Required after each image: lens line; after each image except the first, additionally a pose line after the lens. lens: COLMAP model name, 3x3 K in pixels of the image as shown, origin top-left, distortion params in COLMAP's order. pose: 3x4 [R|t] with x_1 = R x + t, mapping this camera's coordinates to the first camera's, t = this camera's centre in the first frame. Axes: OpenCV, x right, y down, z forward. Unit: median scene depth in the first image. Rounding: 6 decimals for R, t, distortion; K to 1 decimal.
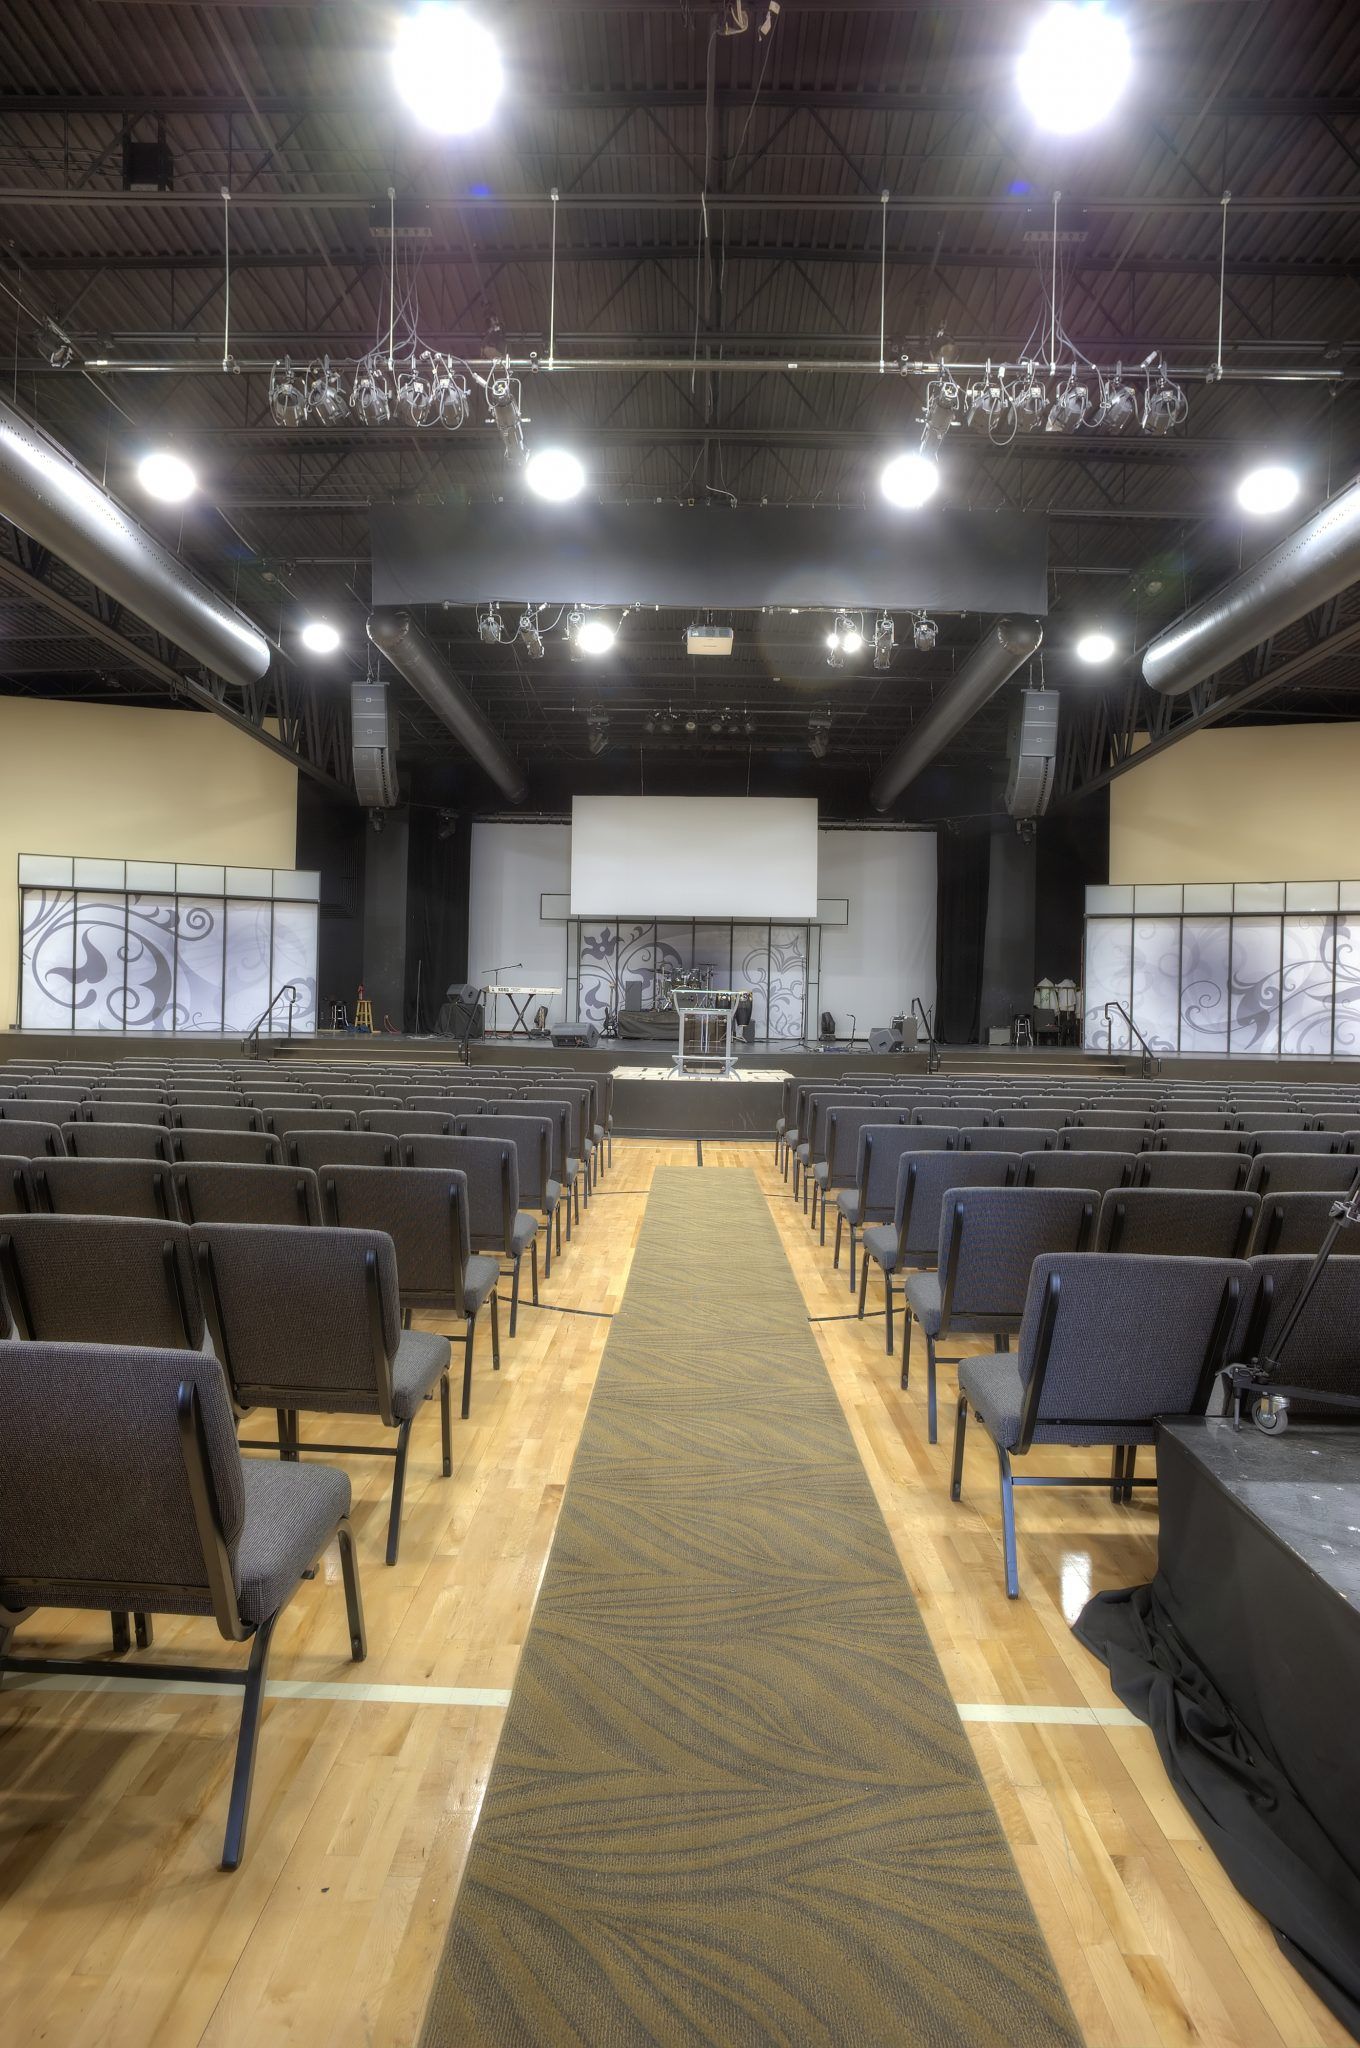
lens RADIAL K [[1019.8, 0, 675.6], [0, 1019.8, 1026.2], [0, 0, 1]] dist [-0.023056, -0.000257]
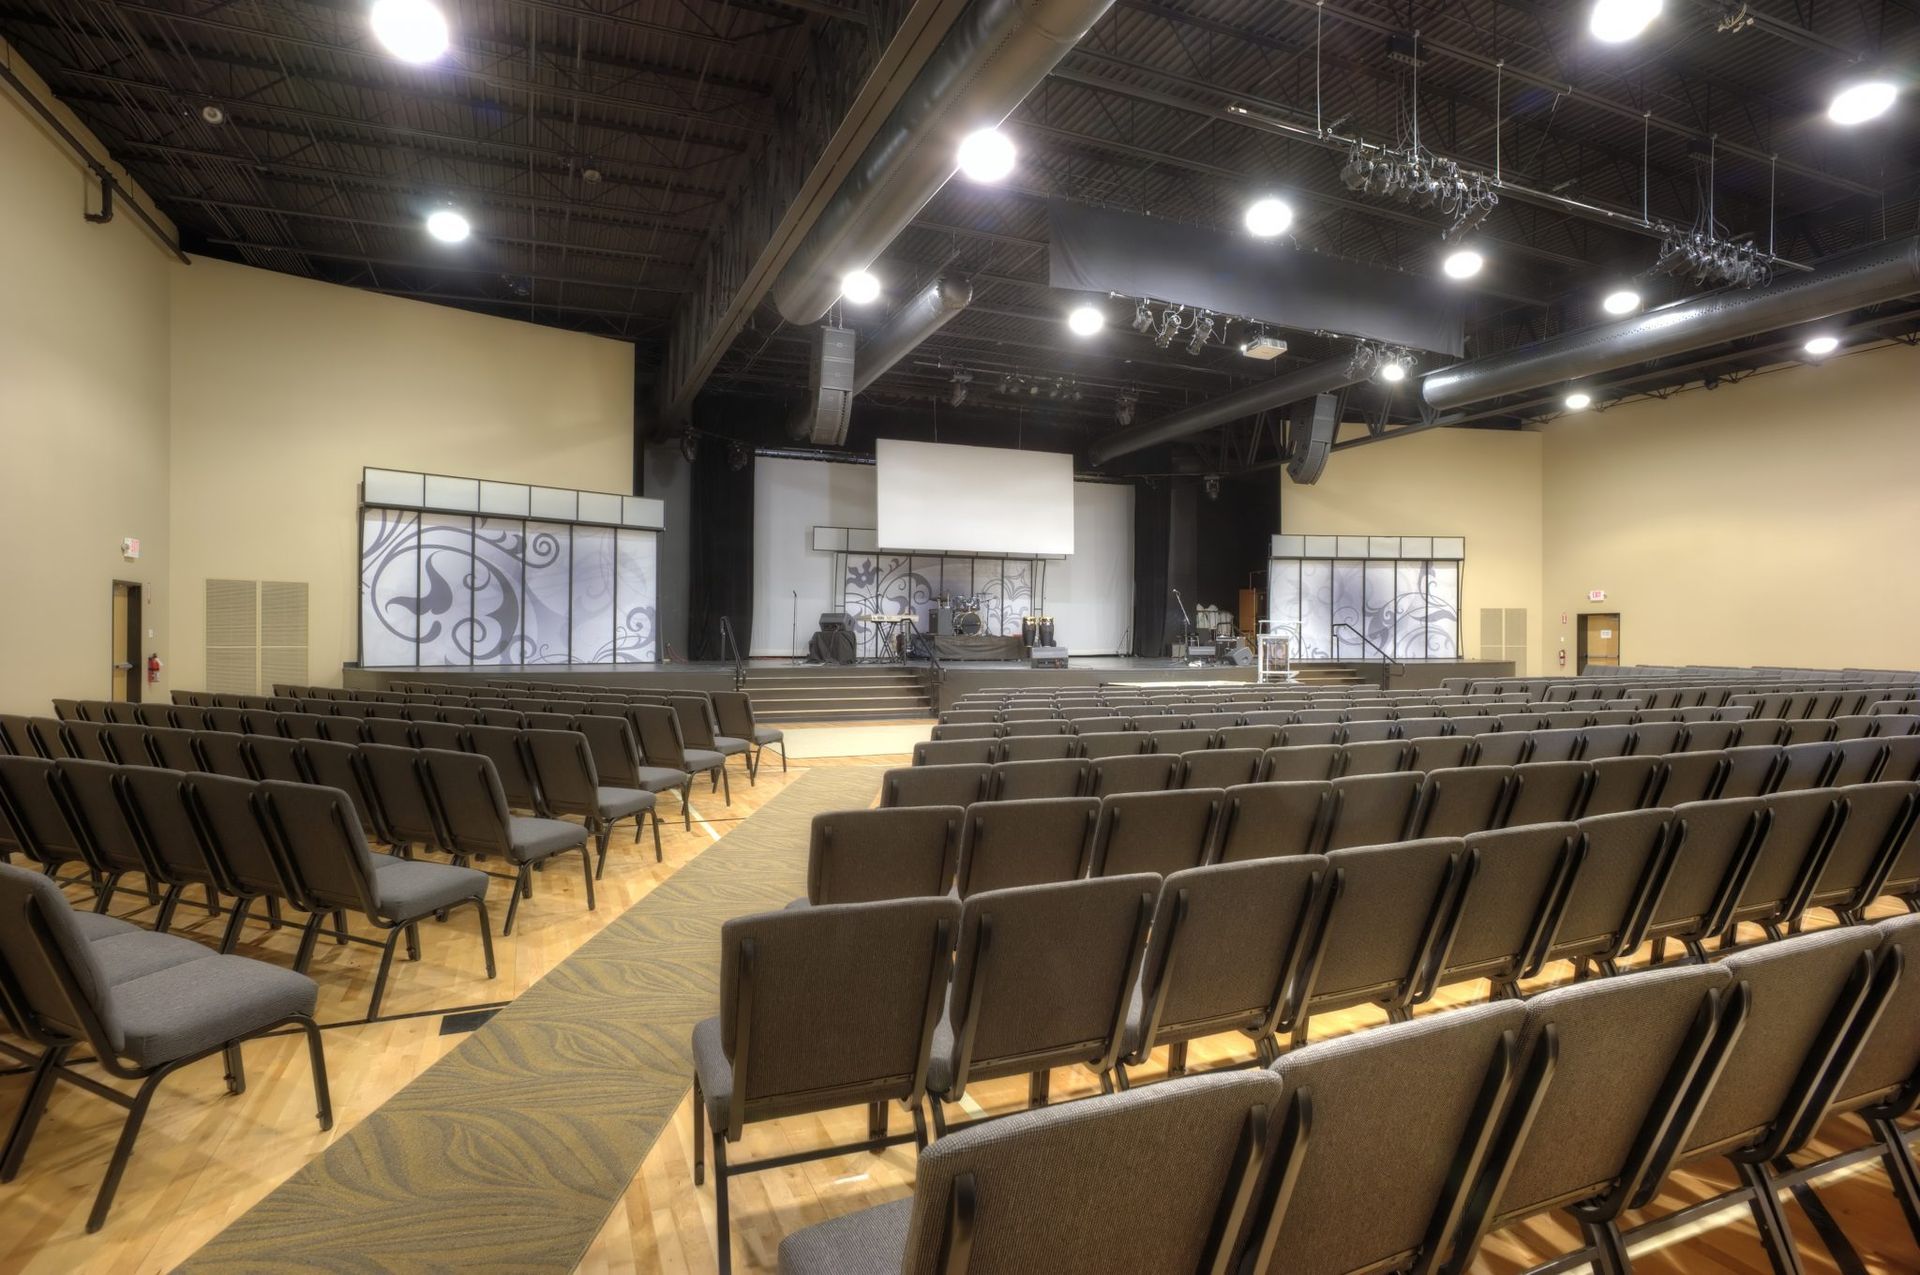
lens RADIAL K [[956.0, 0, 958.7], [0, 956.0, 634.8], [0, 0, 1]] dist [-0.023056, -0.000257]
pose [[0.911706, -0.015984, 0.410533, -0.489530], [0.020040, 0.999784, -0.005576, -0.009991], [-0.410355, 0.013311, 0.911829, 0.039561]]
